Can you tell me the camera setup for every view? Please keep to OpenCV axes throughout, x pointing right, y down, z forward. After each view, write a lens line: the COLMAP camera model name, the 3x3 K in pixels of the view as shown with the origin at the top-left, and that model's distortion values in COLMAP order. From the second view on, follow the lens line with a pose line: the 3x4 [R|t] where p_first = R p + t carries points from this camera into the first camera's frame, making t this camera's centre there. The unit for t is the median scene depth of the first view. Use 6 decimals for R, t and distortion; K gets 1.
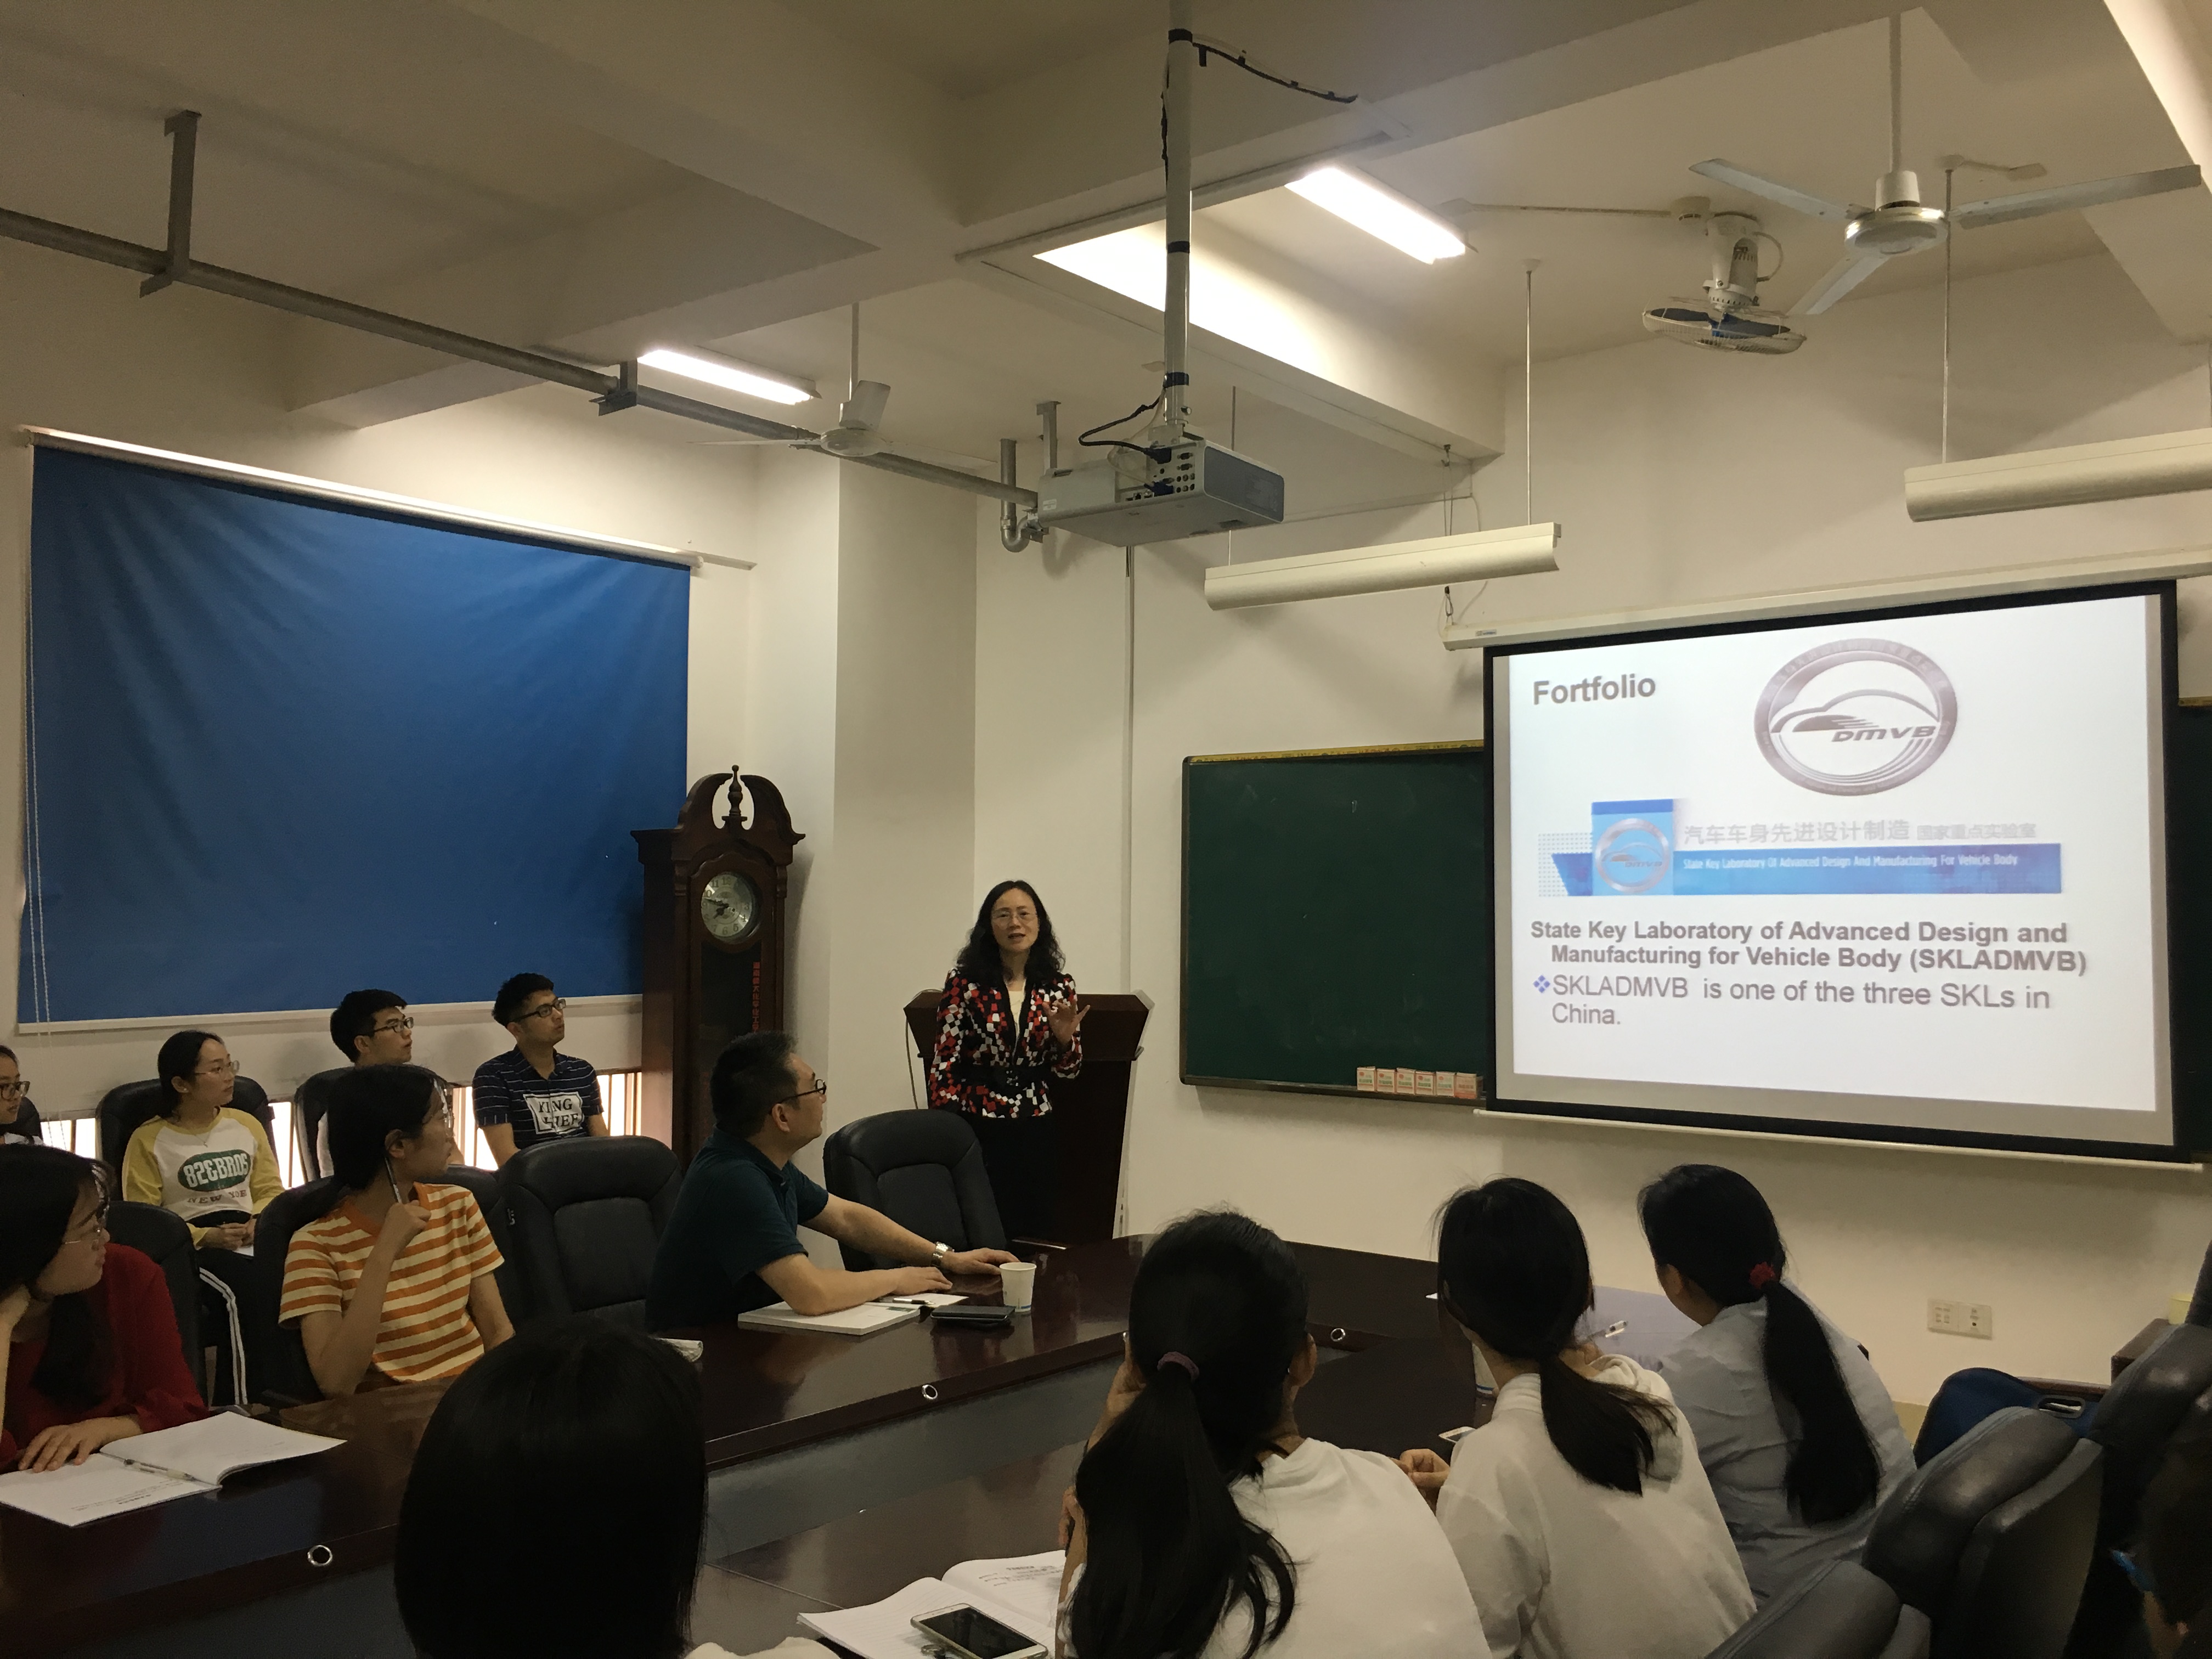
lens RADIAL K [[1907.9, 0, 1106.0], [0, 1907.9, 829.5], [0, 0, 1]] dist [0.032146, -0.014334]
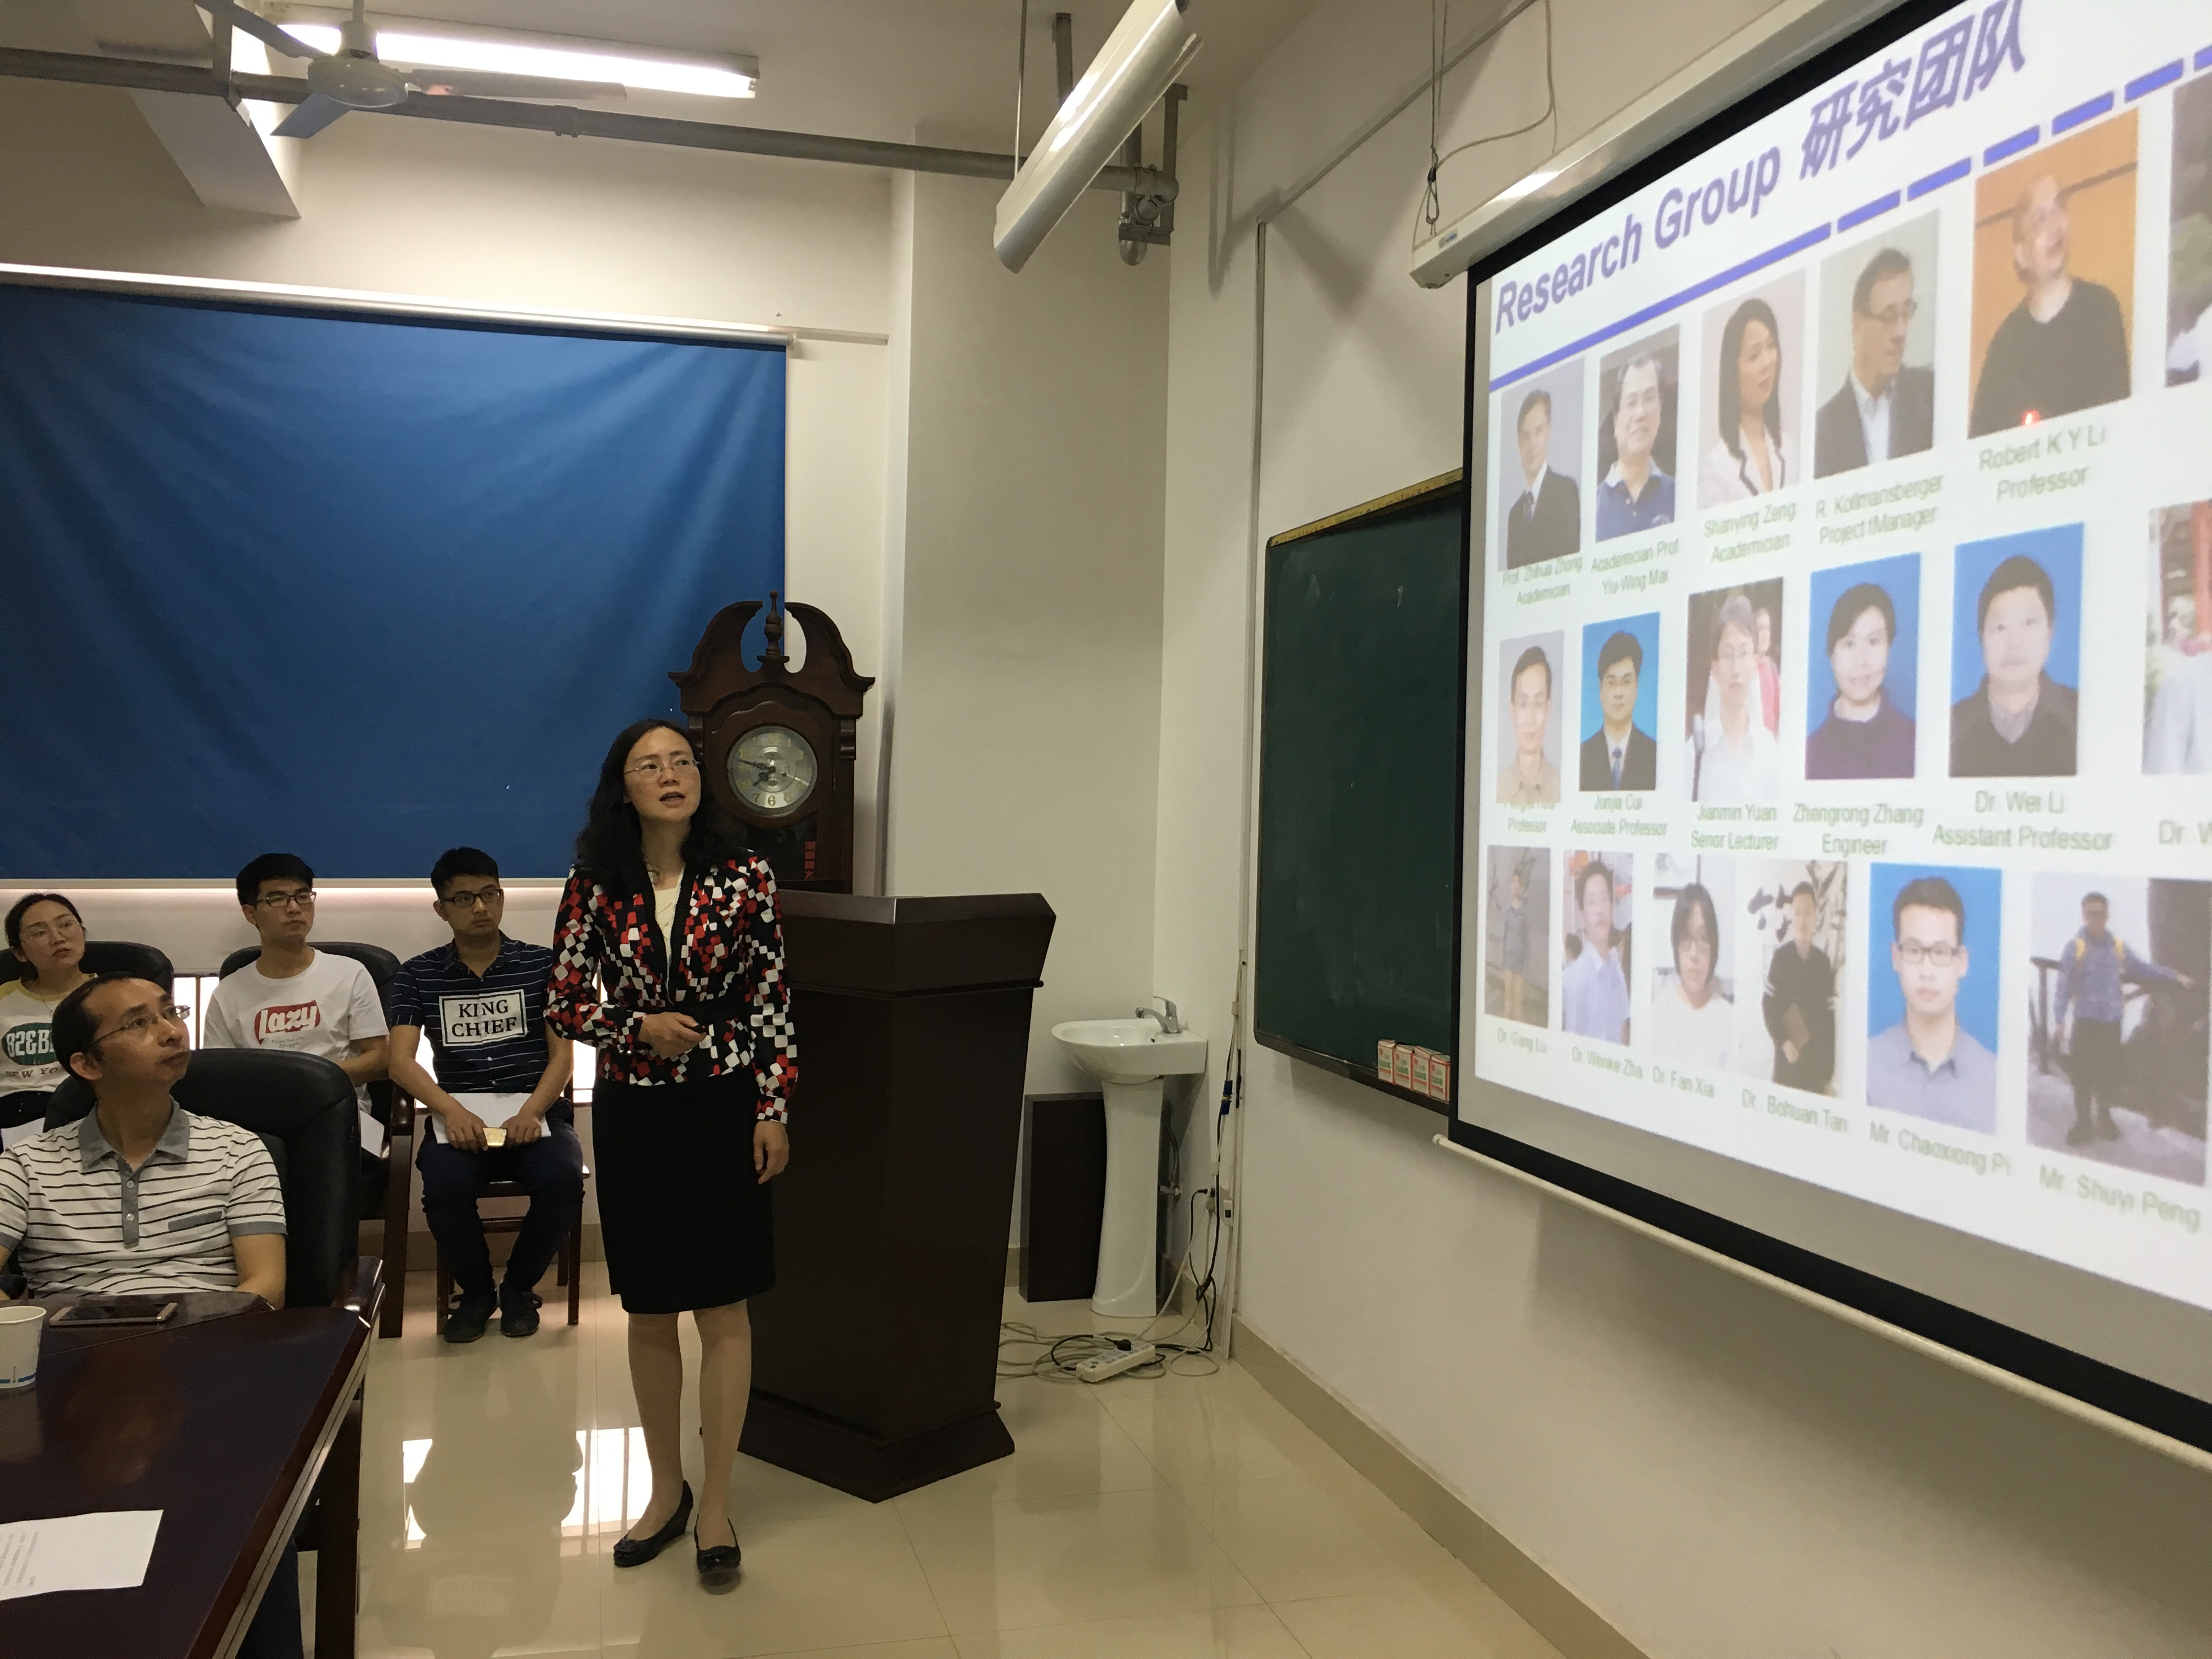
lens RADIAL K [[1929.5, 0, 1098.5], [0, 1929.5, 800.7], [0, 0, 1]] dist [0.102925, -0.011649]
pose [[0.799302, 0.007659, -0.600880, 0.451772], [0.020827, 0.998965, 0.040437, 0.026510], [0.600568, -0.044836, 0.798316, 0.503944]]
